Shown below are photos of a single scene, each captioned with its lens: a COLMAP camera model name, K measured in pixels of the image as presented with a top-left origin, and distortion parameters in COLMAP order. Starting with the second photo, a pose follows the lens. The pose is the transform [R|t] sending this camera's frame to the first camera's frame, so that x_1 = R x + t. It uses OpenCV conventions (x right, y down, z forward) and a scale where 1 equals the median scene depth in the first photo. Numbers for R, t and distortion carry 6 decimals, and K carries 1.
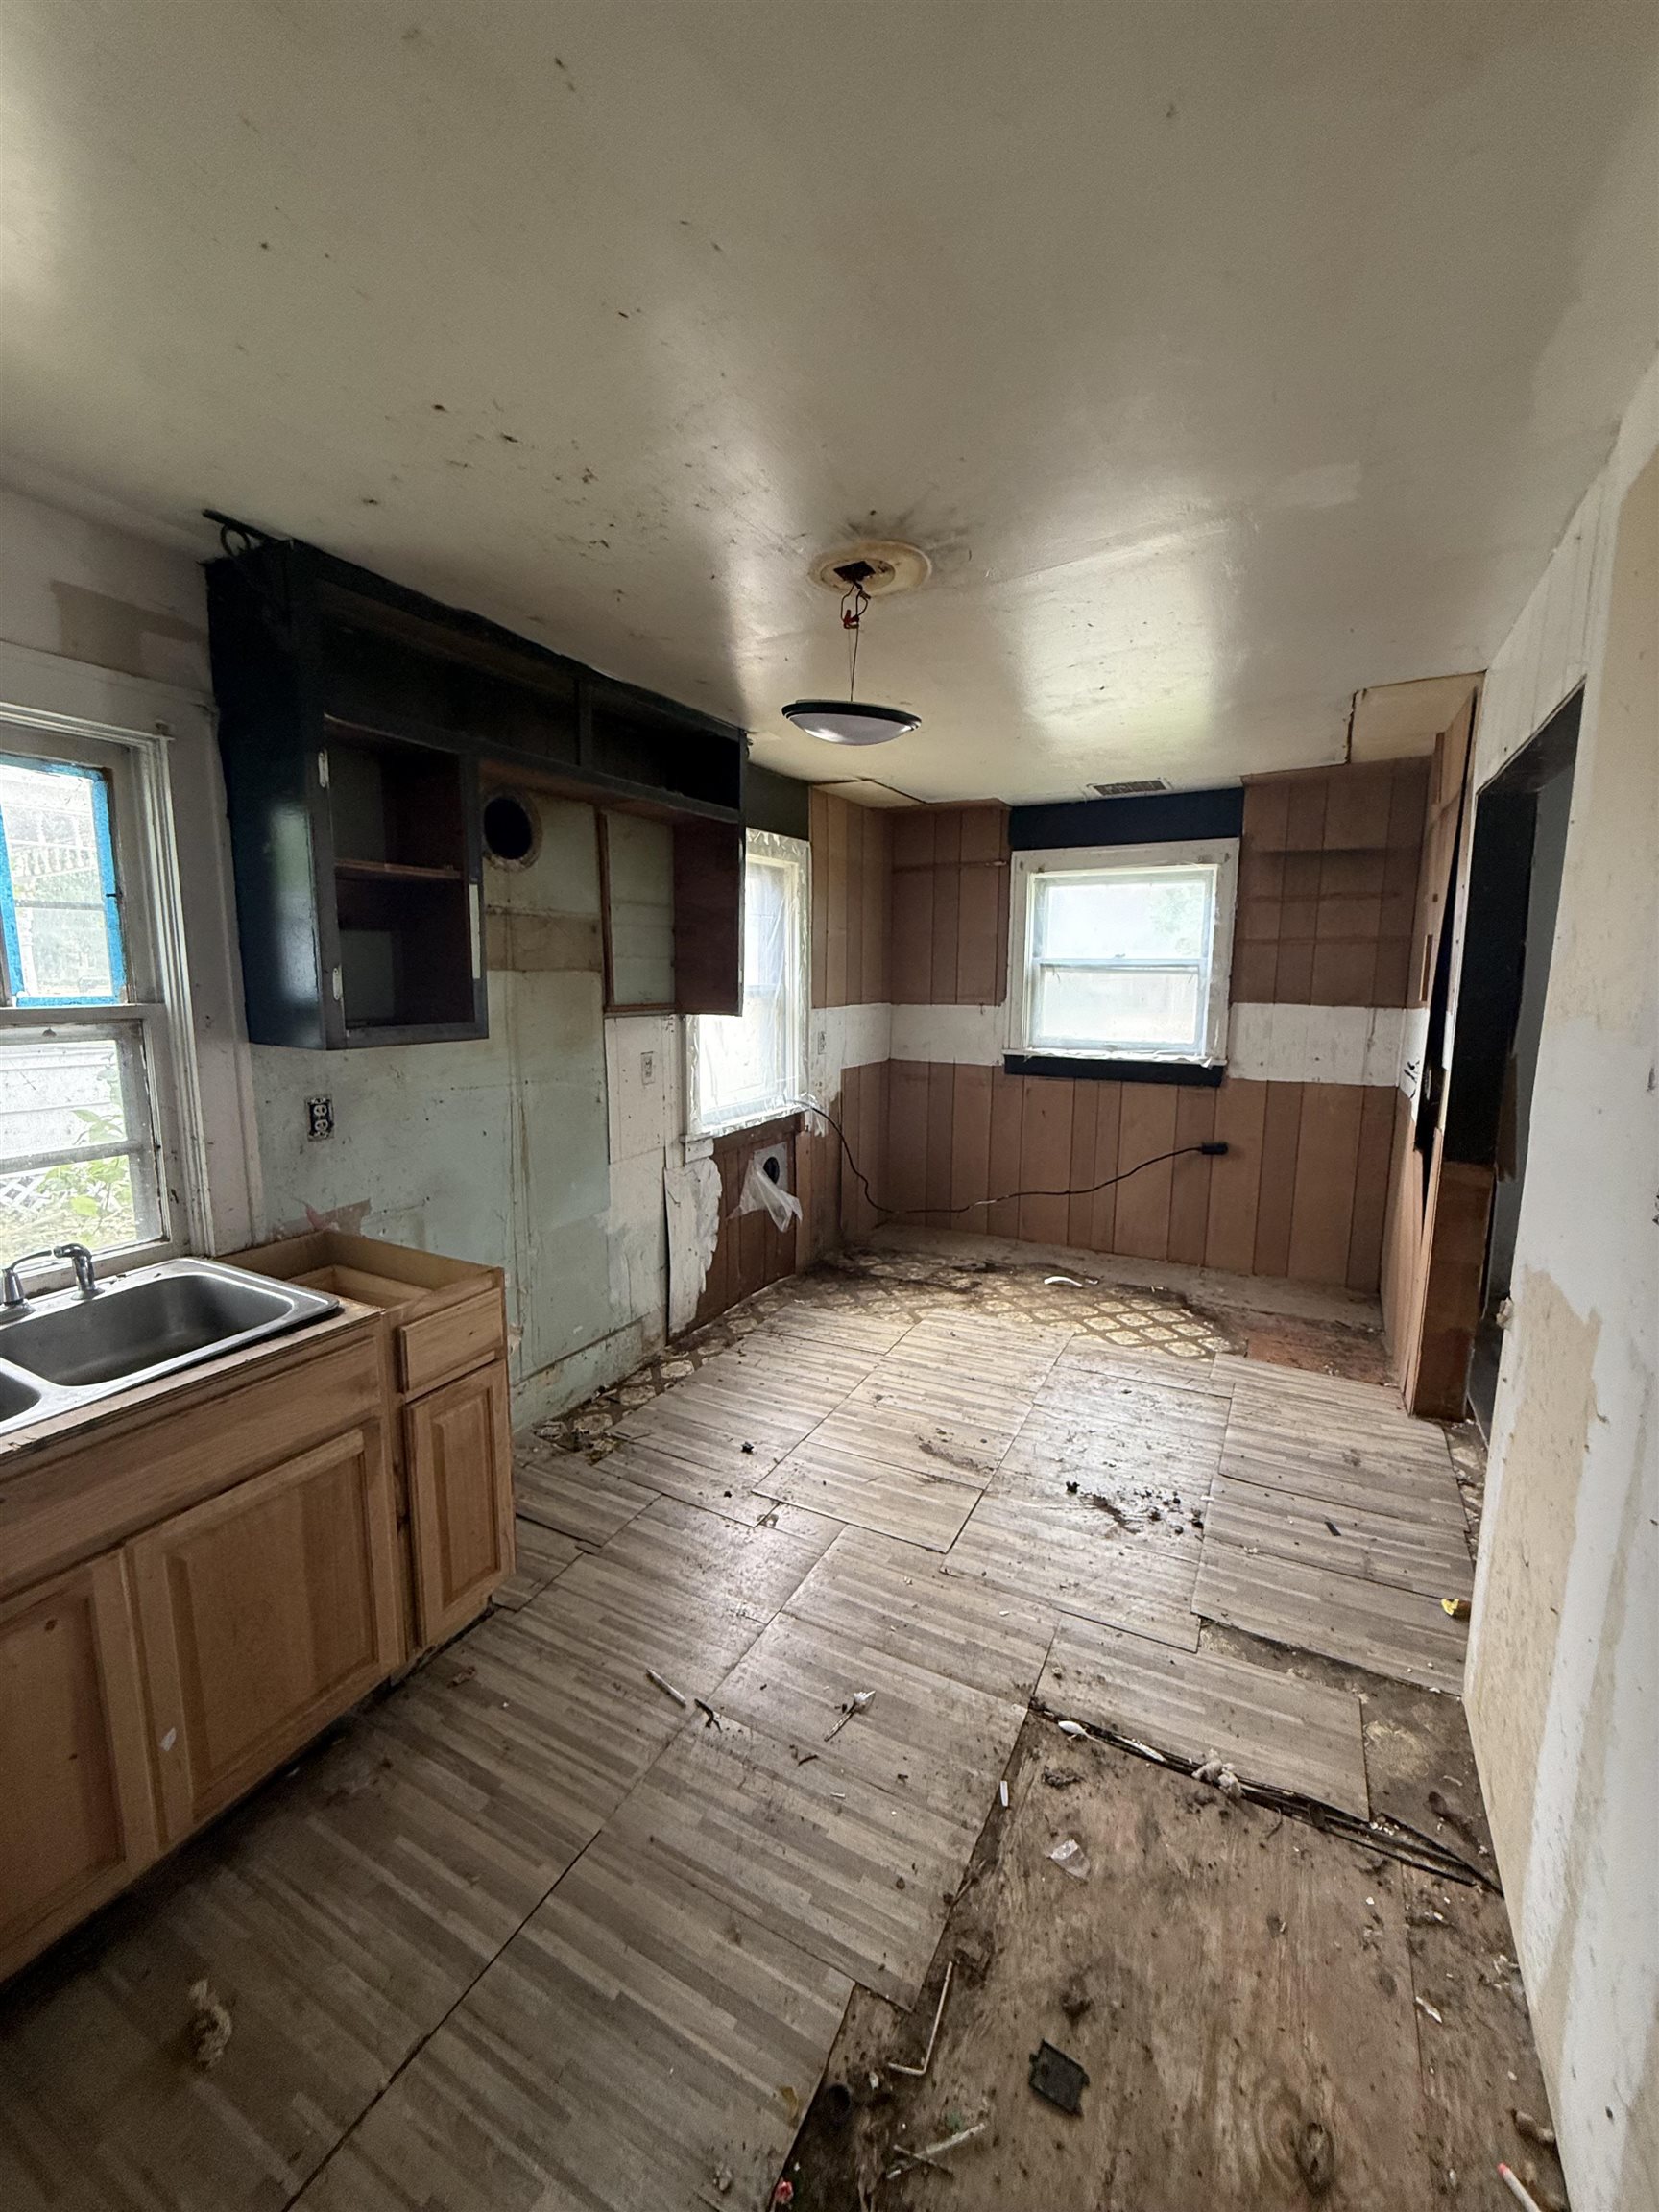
lens RADIAL K [[880.6, 0, 834.4], [0, 880.6, 1100.2], [0, 0, 1]] dist [-0.000094, 0.000029]
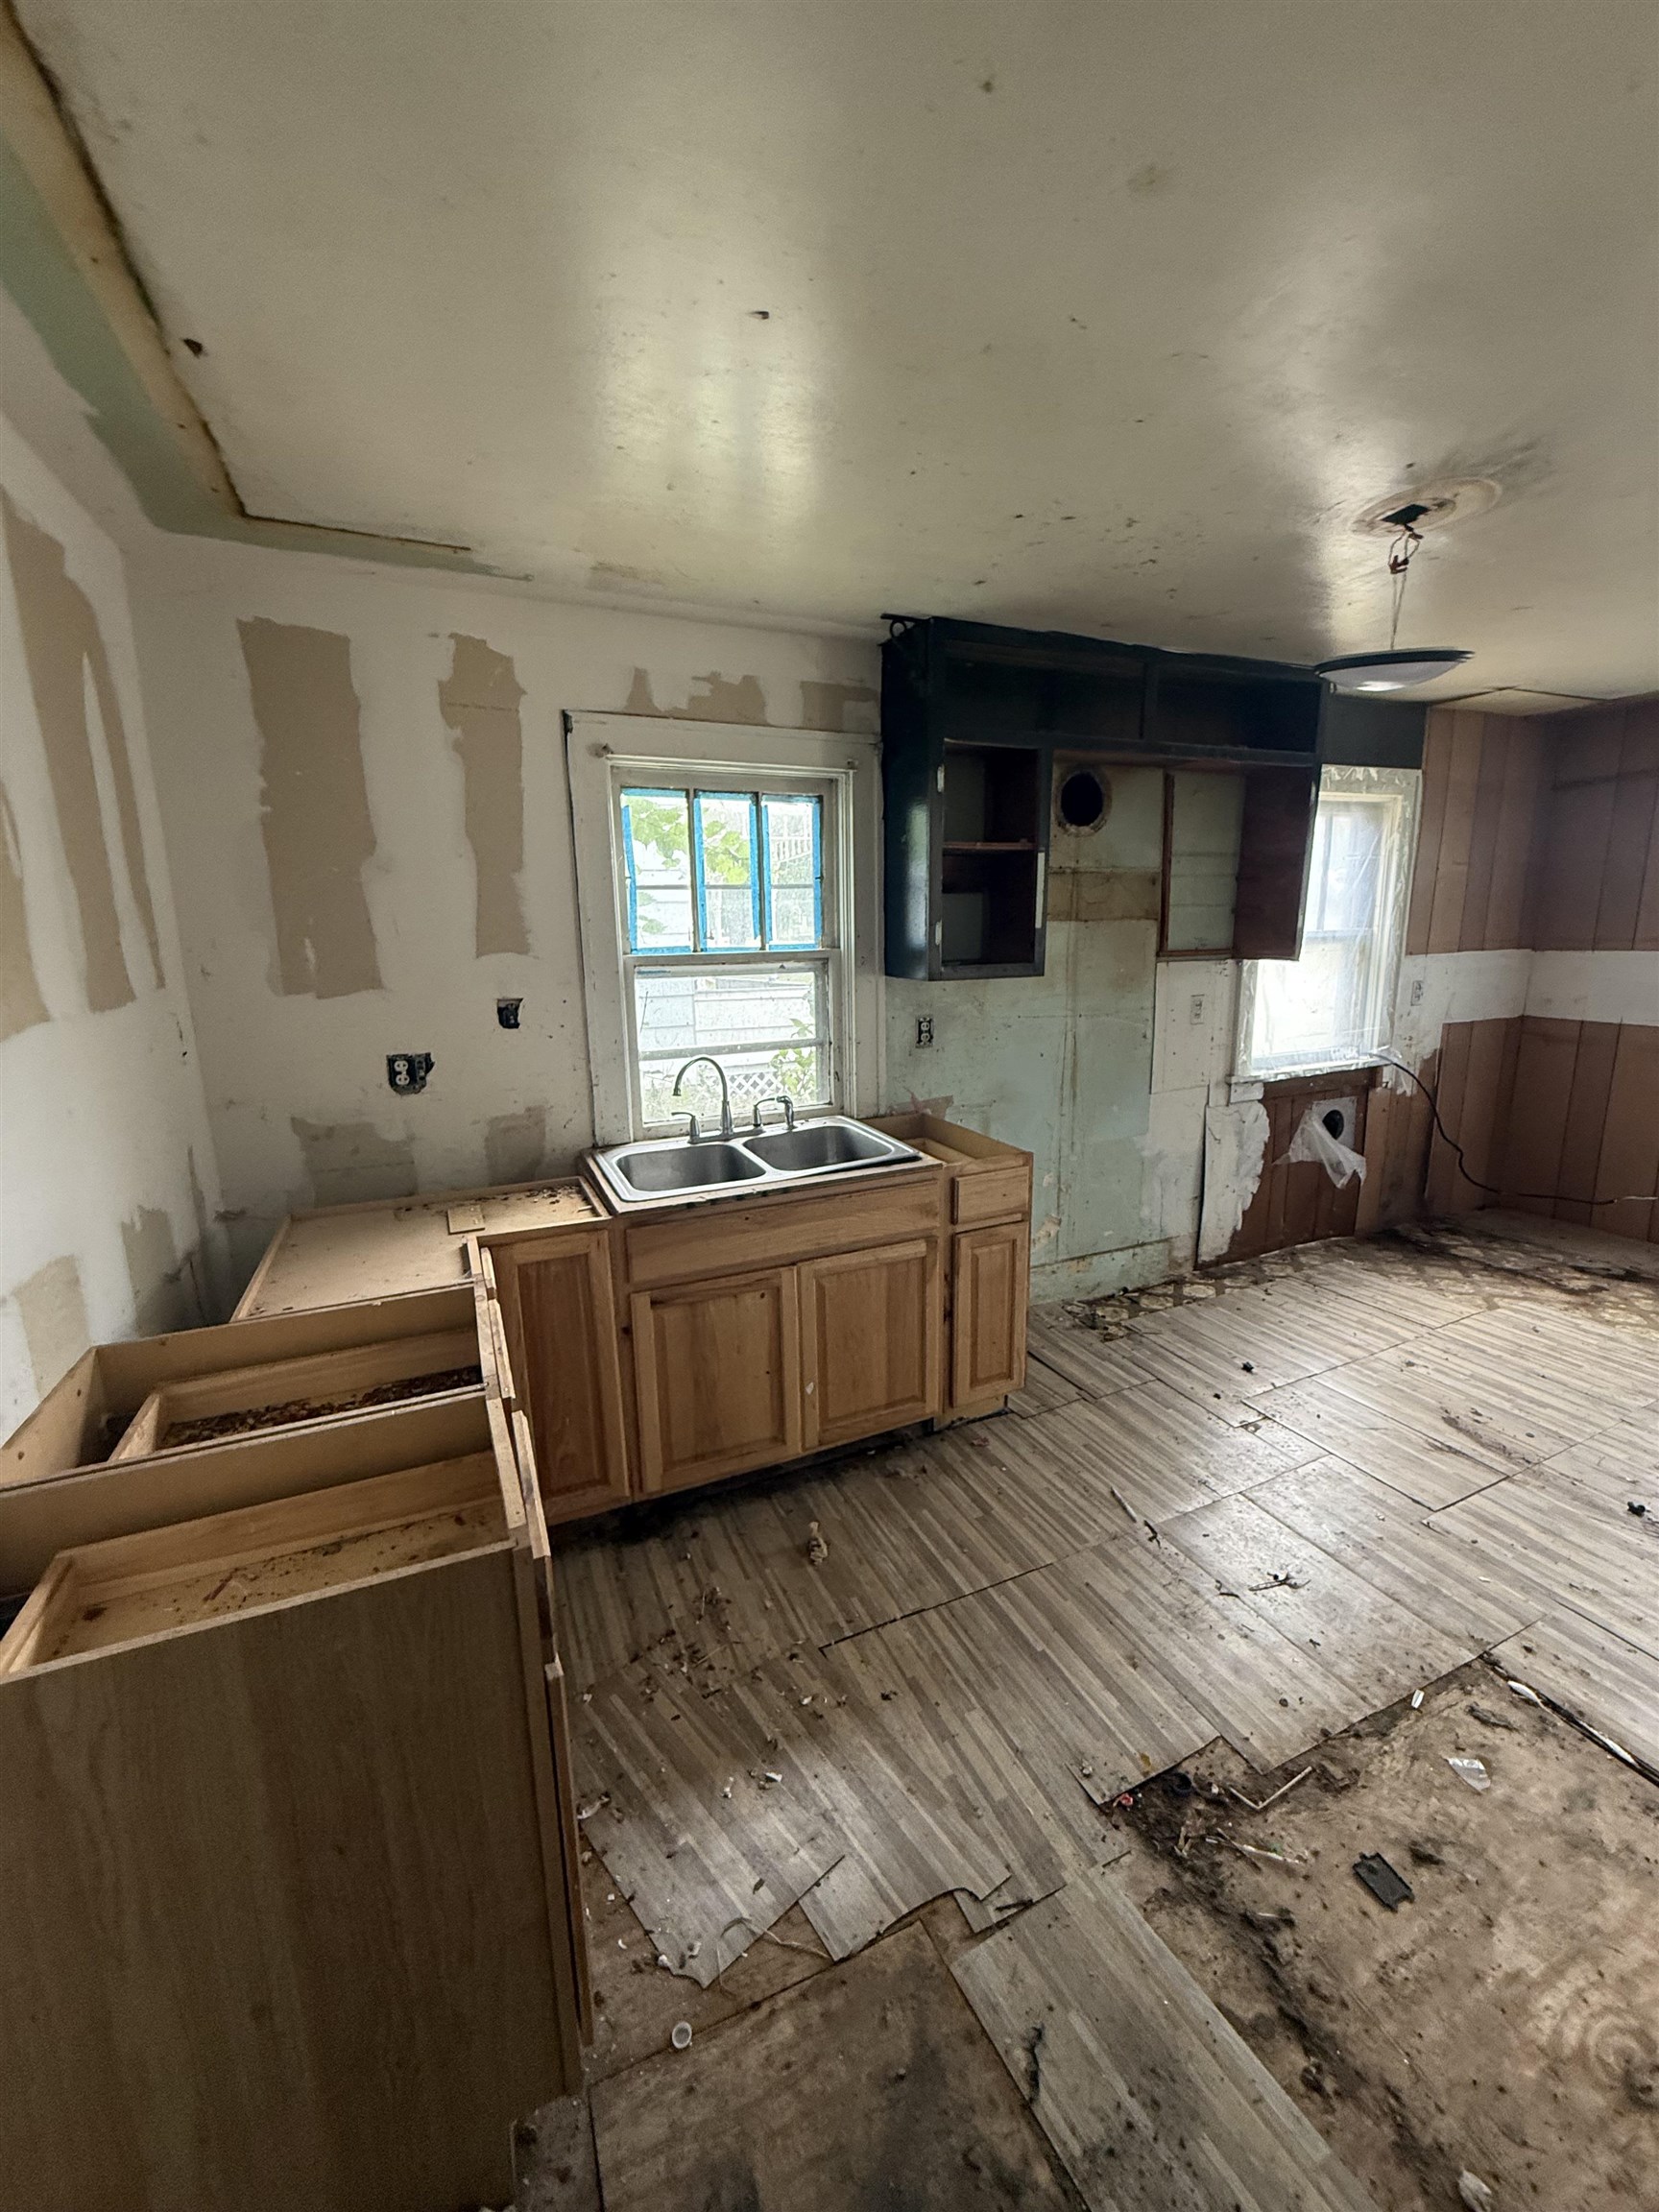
lens RADIAL K [[880.6, 0, 834.4], [0, 880.6, 1100.2], [0, 0, 1]] dist [-0.000094, 0.000029]
pose [[0.785851, 0.100199, -0.610245, 0.158712], [-0.066441, 0.994755, 0.077774, 0.028813], [0.614837, -0.020574, 0.788386, -0.179770]]
